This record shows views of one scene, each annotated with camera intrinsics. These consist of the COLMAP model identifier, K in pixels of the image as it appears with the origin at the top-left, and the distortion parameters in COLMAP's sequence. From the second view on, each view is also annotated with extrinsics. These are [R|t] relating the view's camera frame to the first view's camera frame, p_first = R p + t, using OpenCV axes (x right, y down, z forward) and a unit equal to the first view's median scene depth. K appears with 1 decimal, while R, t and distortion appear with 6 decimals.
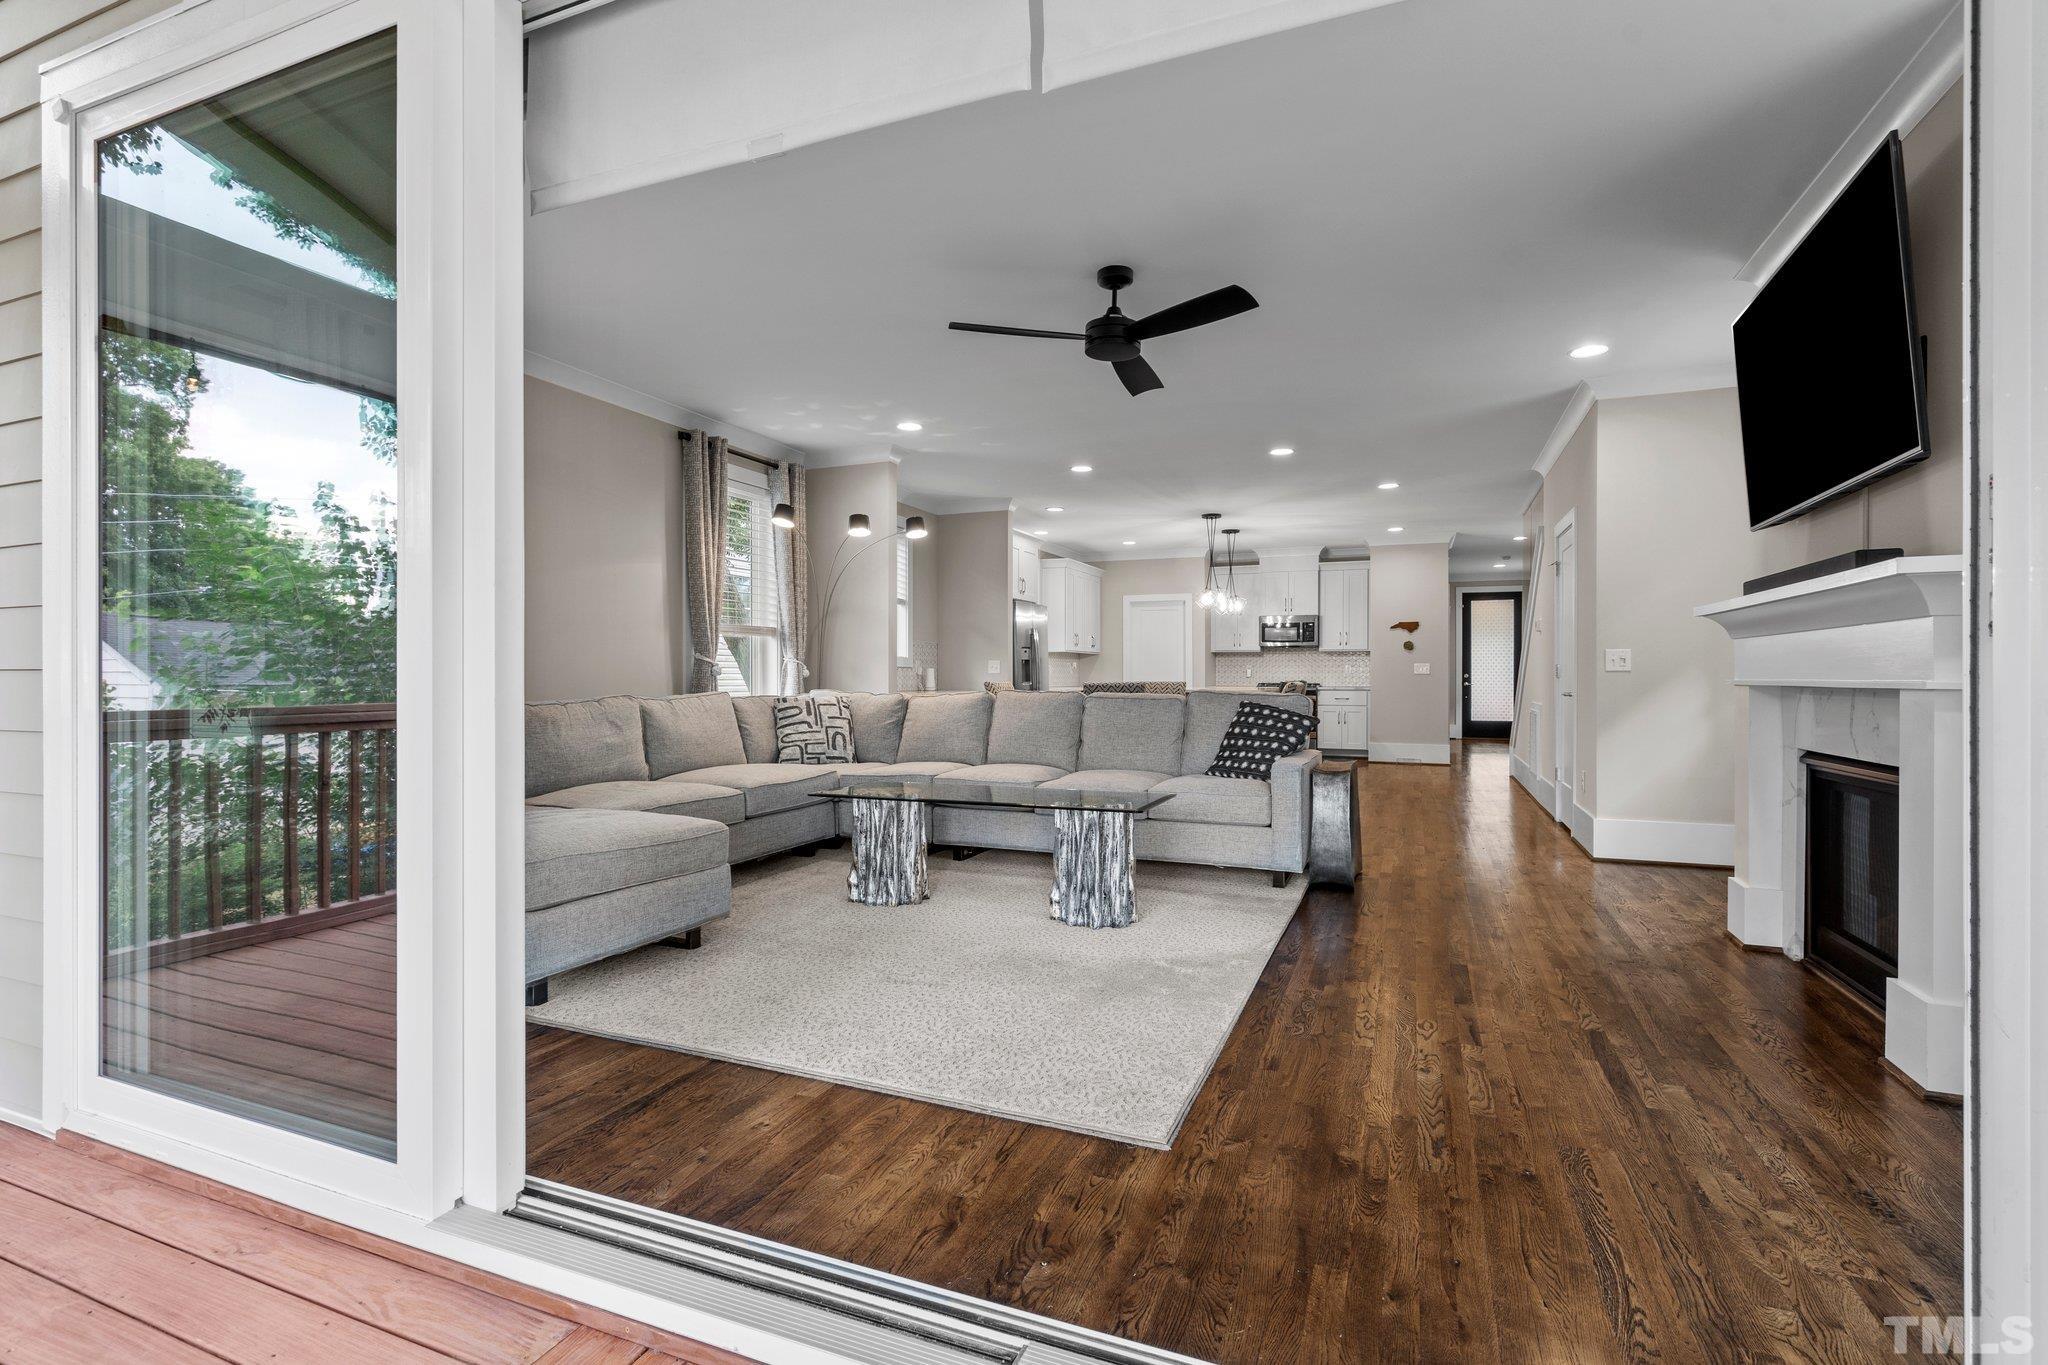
lens RADIAL K [[945.8, 0, 1021.3], [0, 945.8, 674.6], [0, 0, 1]] dist [-0.005277, 0.000462]
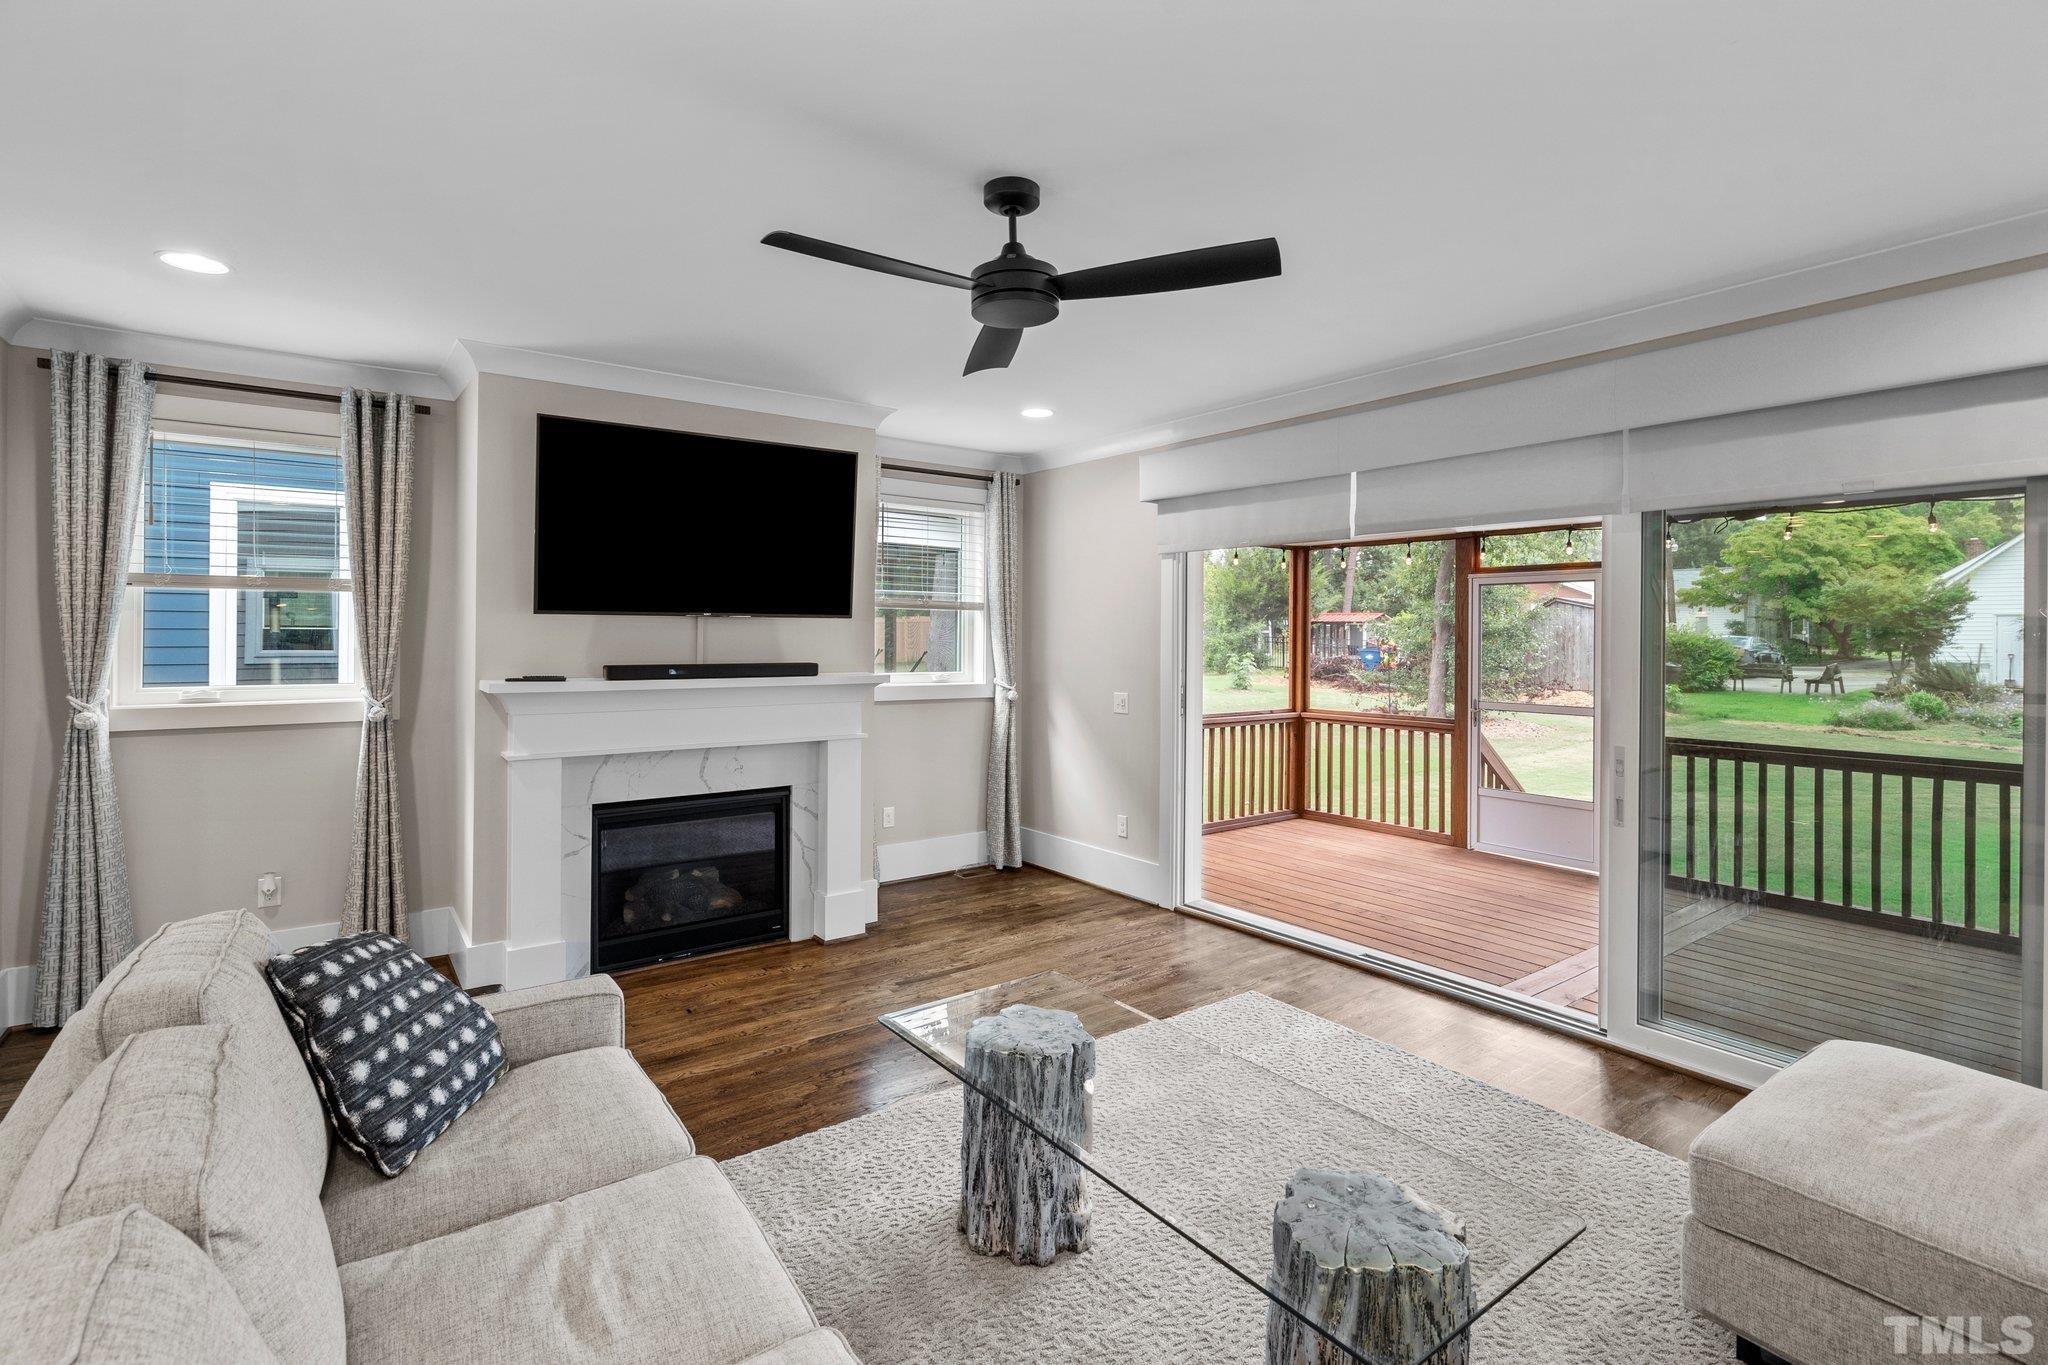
lens RADIAL K [[962.4, 0, 1025.9], [0, 962.4, 632.0], [0, 0, 1]] dist [-0.007103, 0.000554]
pose [[-0.858476, -0.006826, 0.512808, -0.161534], [-0.009039, 0.999957, -0.001822, -0.083954], [-0.512774, -0.006200, -0.858501, 1.032817]]
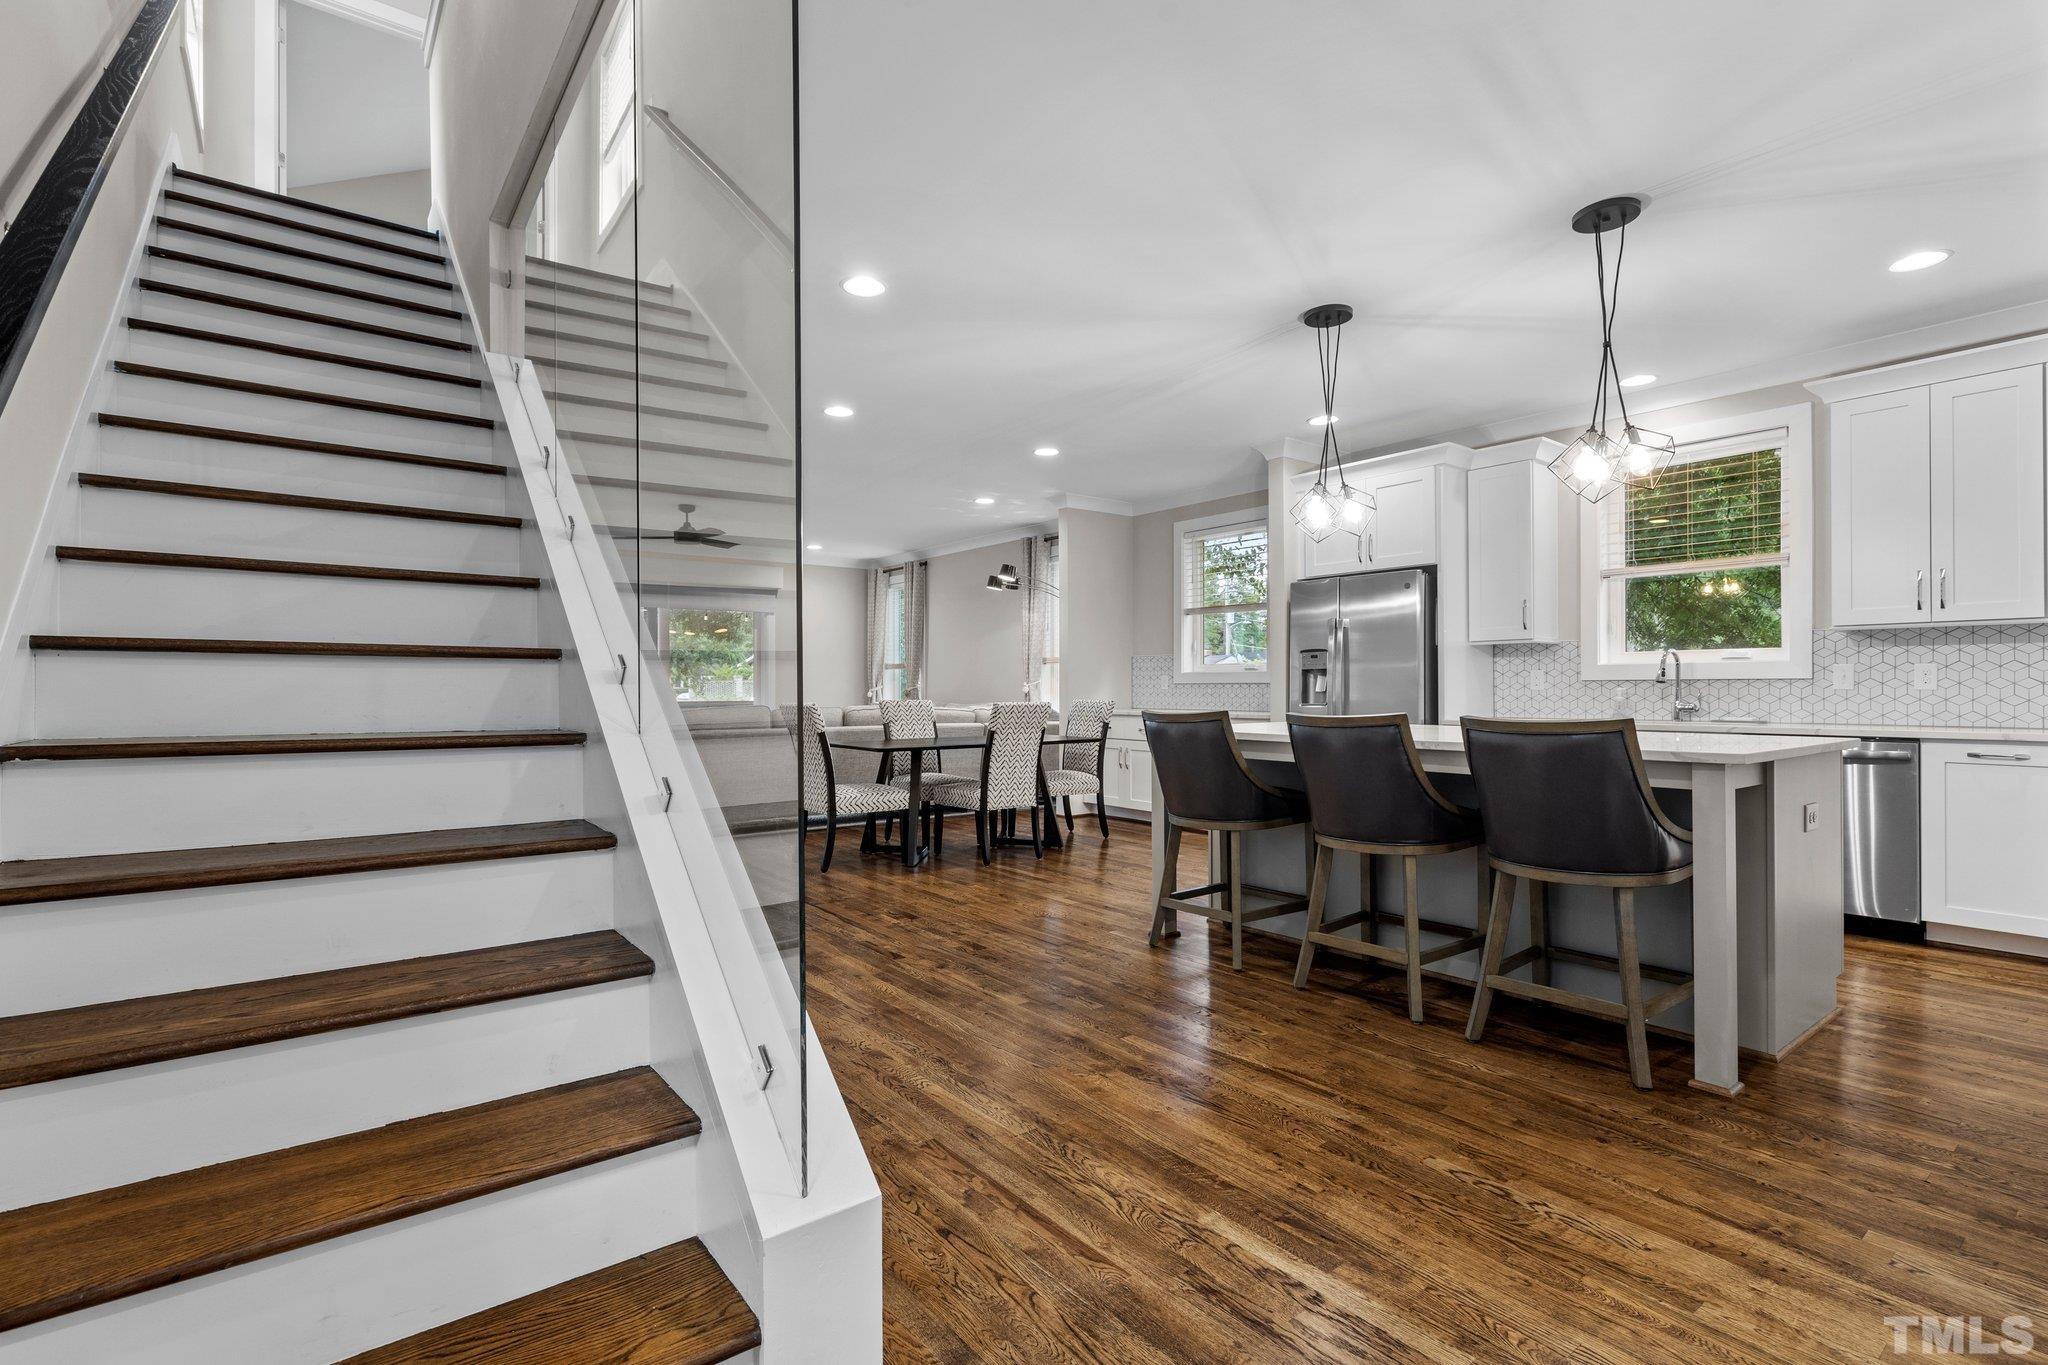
lens RADIAL K [[940.3, 0, 1022.4], [0, 940.3, 686.1], [0, 0, 1]] dist [-0.003234, 0.001291]
pose [[-0.497580, -0.002925, -0.867413, 1.049575], [0.001918, 0.999988, -0.004473, -0.003231], [0.867416, -0.003889, -0.497569, 1.816458]]
